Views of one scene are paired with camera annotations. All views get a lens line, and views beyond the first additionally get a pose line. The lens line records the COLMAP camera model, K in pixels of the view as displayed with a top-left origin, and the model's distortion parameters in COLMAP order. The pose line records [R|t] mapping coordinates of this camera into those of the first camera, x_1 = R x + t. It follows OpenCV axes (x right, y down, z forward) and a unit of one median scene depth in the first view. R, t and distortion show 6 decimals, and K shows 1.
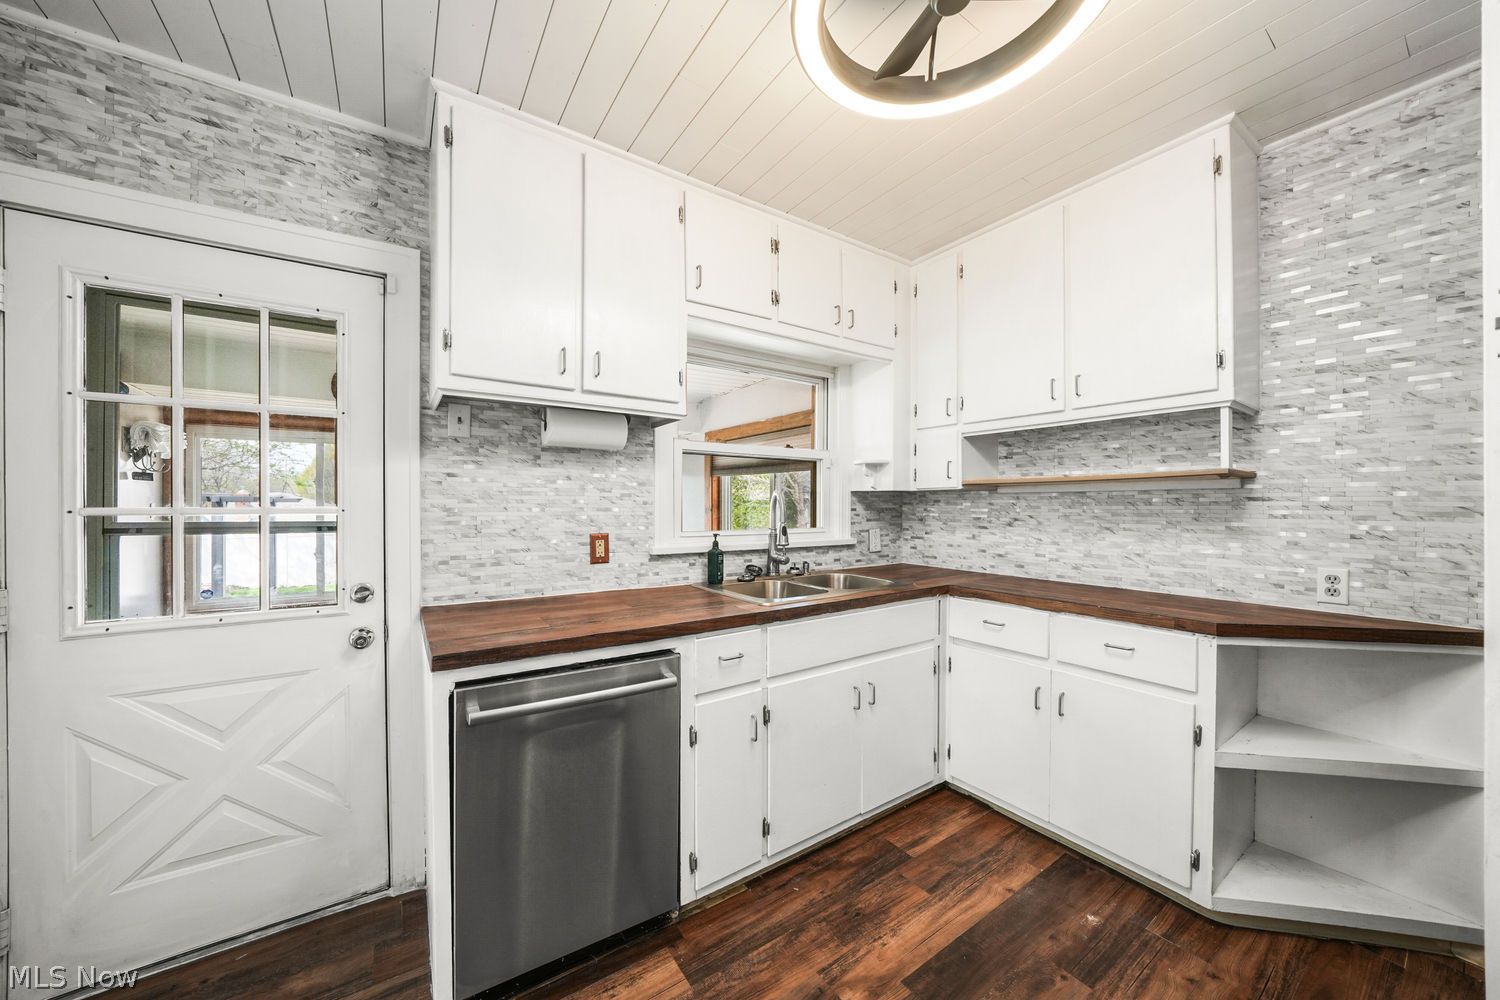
lens RADIAL K [[525.1, 0, 743.2], [0, 525.1, 503.5], [0, 0, 1]] dist [-0.022931, 0.004701]
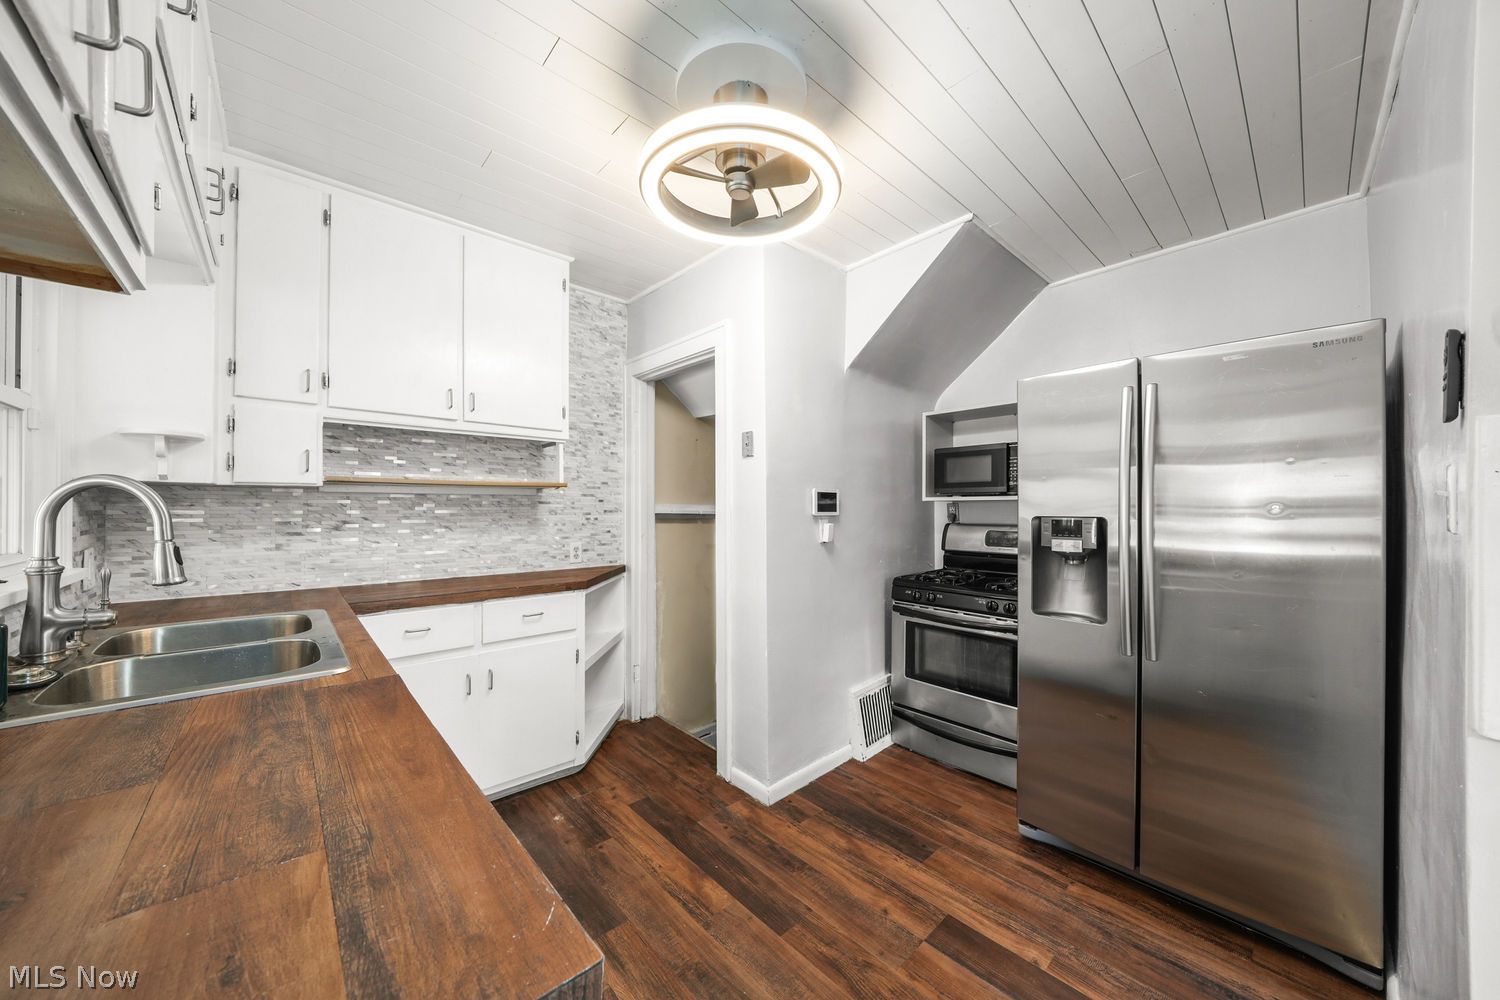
lens RADIAL K [[520.2, 0, 738.7], [0, 520.2, 508.1], [0, 0, 1]] dist [-0.001033, -0.000058]
pose [[-0.138819, -0.002079, 0.990316, -0.565825], [-0.005318, 0.999985, 0.001354, 0.001790], [-0.990304, -0.005079, -0.138827, 0.576622]]
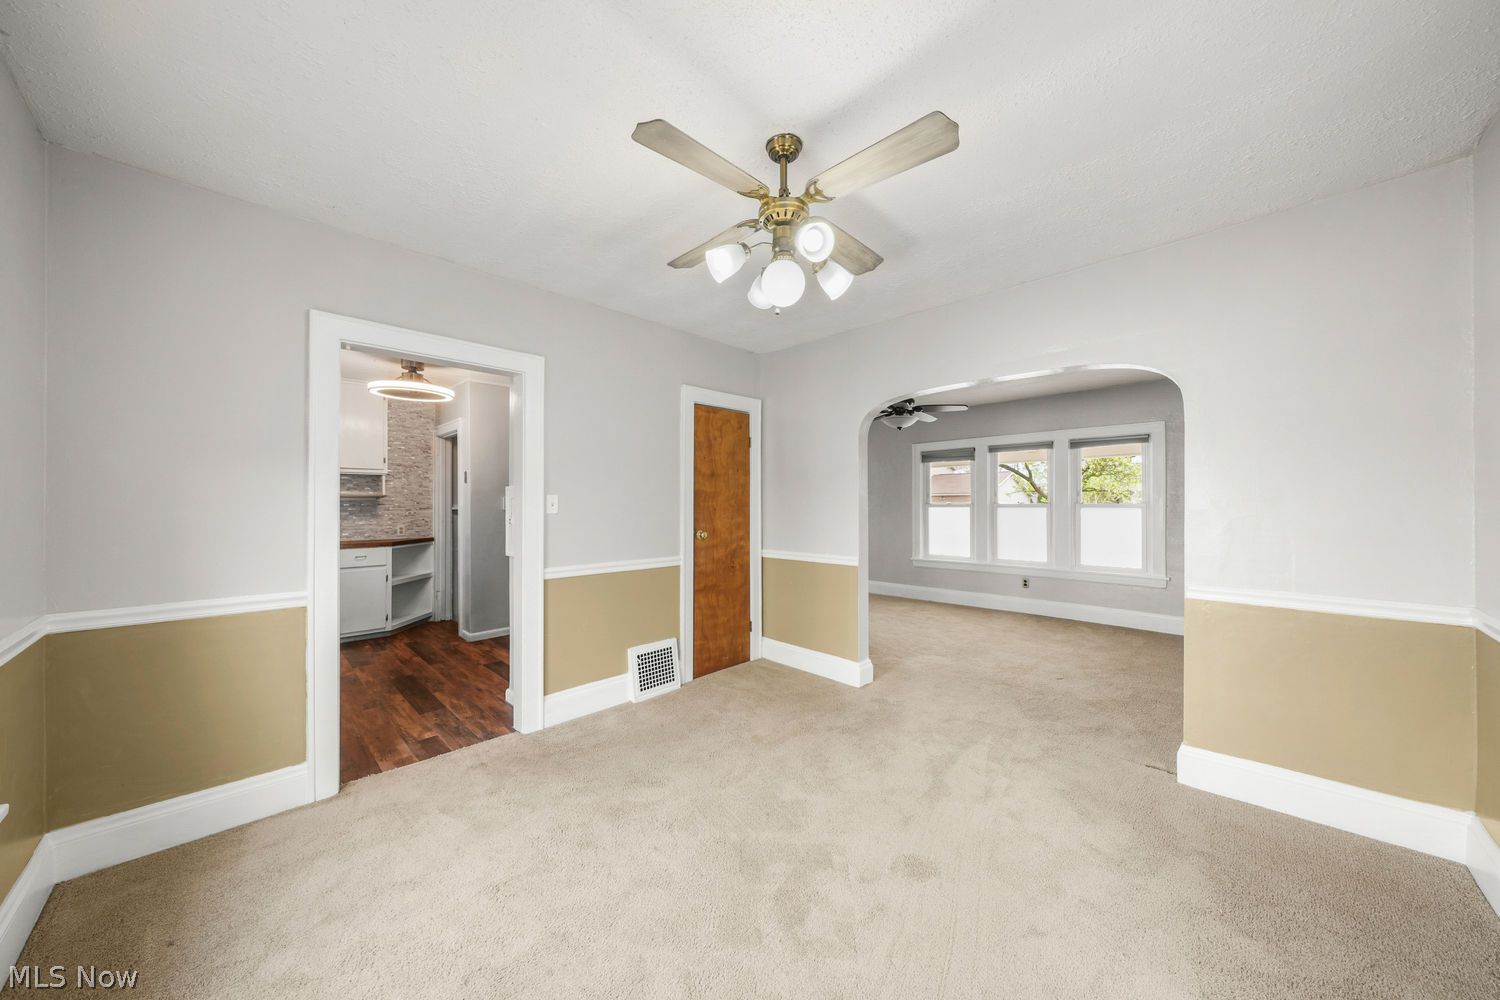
lens RADIAL K [[514.8, 0, 745.6], [0, 514.8, 501.3], [0, 0, 1]] dist [-0.000365, -0.000132]
pose [[-0.187313, 0.002744, 0.982296, -2.117536], [0.001708, 0.999995, -0.002467, -0.015863], [-0.982299, 0.001216, -0.187317, -0.474766]]
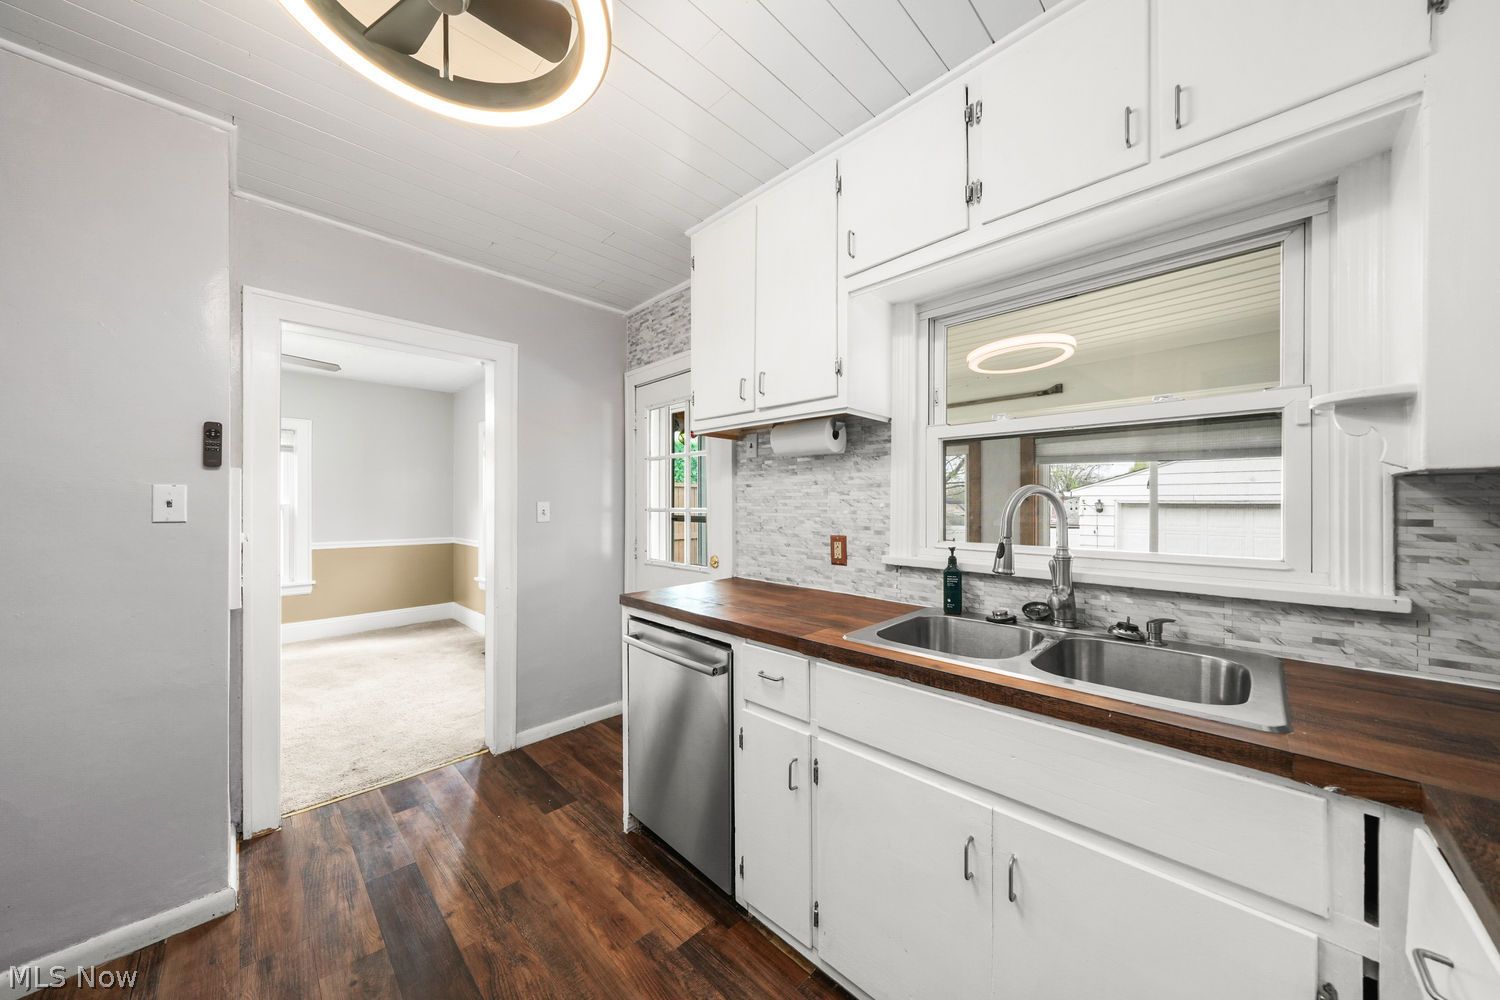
lens RADIAL K [[514.8, 0, 745.6], [0, 514.8, 501.3], [0, 0, 1]] dist [-0.000365, -0.000132]
pose [[0.186110, -0.007139, -0.982503, 0.679022], [0.002424, 0.999974, -0.006807, -0.003097], [0.982526, -0.001115, 0.186122, 0.636841]]
